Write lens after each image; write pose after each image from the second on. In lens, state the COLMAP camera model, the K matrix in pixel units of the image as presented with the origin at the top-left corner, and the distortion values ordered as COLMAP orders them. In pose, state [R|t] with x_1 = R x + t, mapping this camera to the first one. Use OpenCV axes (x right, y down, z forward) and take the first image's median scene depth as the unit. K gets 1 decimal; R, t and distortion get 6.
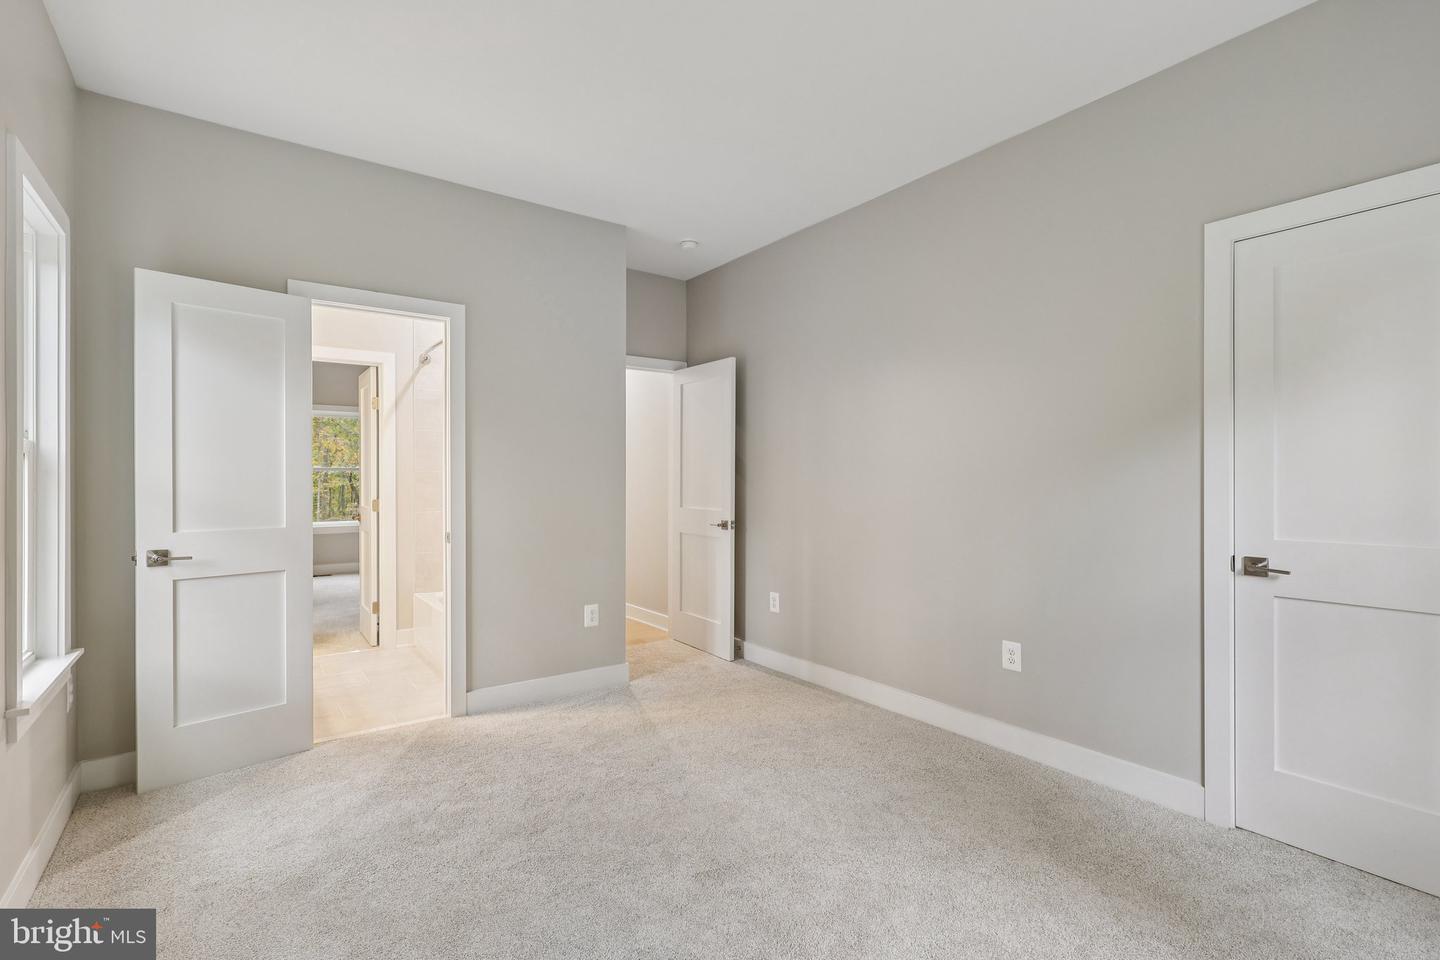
lens RADIAL K [[669.0, 0, 727.4], [0, 669.0, 480.6], [0, 0, 1]] dist [0.007835, 0.000267]
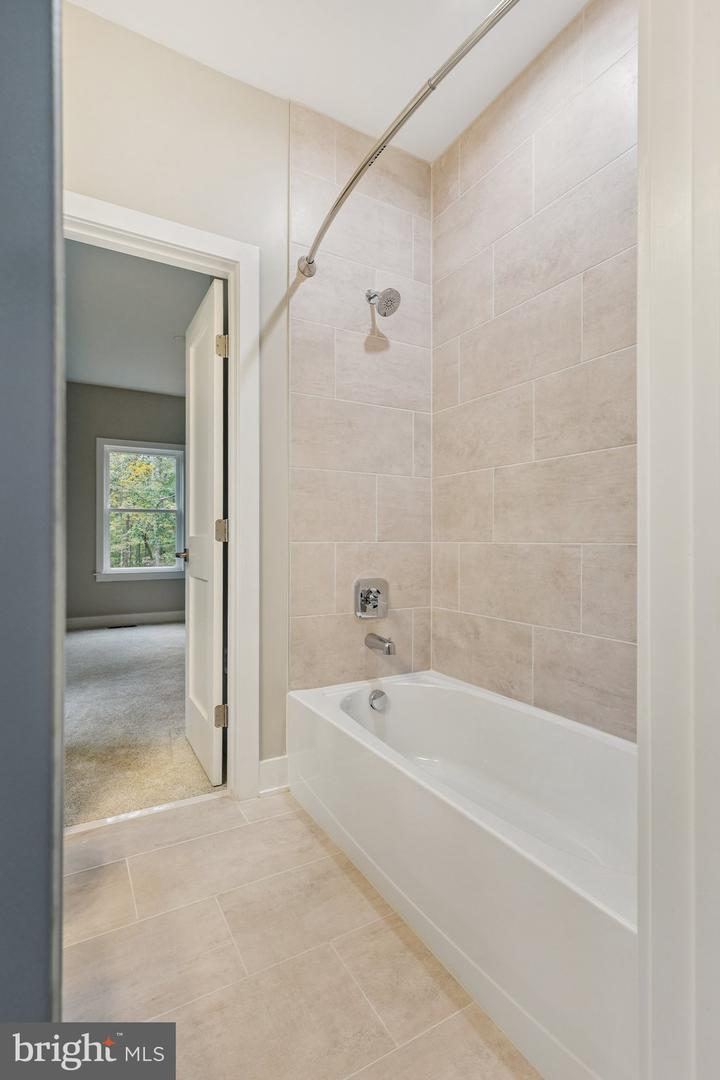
lens RADIAL K [[501.7, 0, 353.3], [0, 501.7, 538.6], [0, 0, 1]] dist [0.007835, 0.000267]
pose [[0.993227, 0.002624, -0.116162, -0.367766], [-0.003801, 0.999944, -0.009916, 0.047914], [0.116129, 0.010291, 0.993181, 0.600042]]
